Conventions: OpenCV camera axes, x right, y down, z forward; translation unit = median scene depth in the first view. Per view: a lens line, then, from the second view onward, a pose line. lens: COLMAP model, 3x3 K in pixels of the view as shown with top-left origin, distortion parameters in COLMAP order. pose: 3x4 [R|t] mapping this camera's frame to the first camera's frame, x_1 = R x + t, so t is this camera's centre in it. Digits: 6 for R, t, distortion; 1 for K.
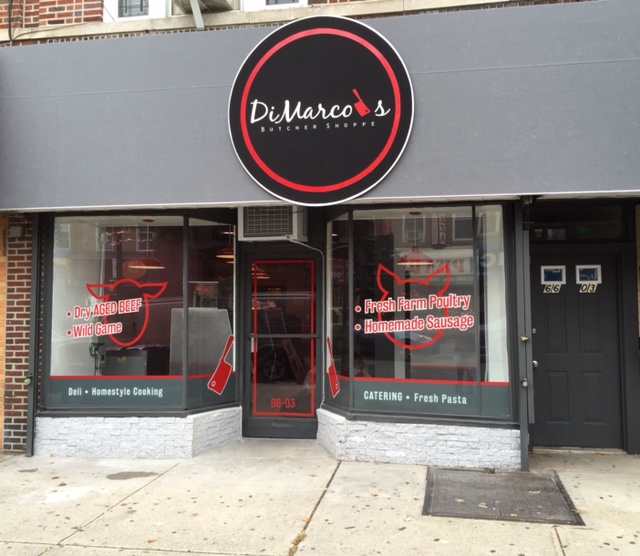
lens RADIAL K [[459.0, 0, 376.3], [0, 459.0, 319.0], [0, 0, 1]] dist [0.016523, -0.017098]
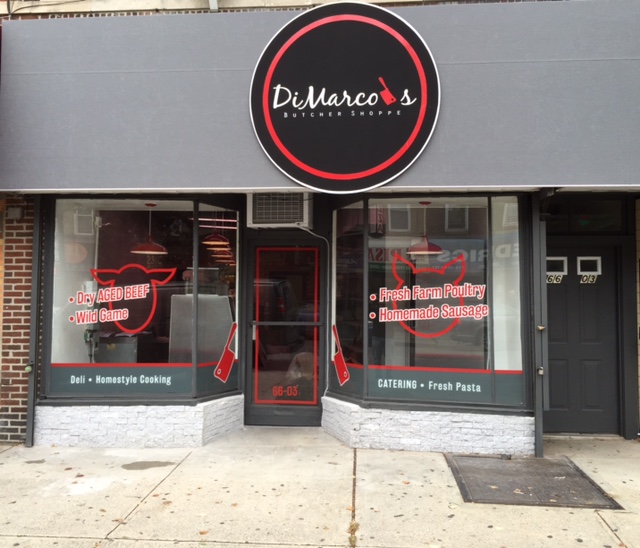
lens RADIAL K [[453.1, 0, 354.0], [0, 453.1, 310.1], [0, 0, 1]] dist [0.012898, -0.013130]
pose [[0.998567, 0.007640, 0.052959, -0.134538], [-0.008026, 0.999943, 0.007097, -0.000522], [-0.052901, -0.007512, 0.998571, 0.013057]]
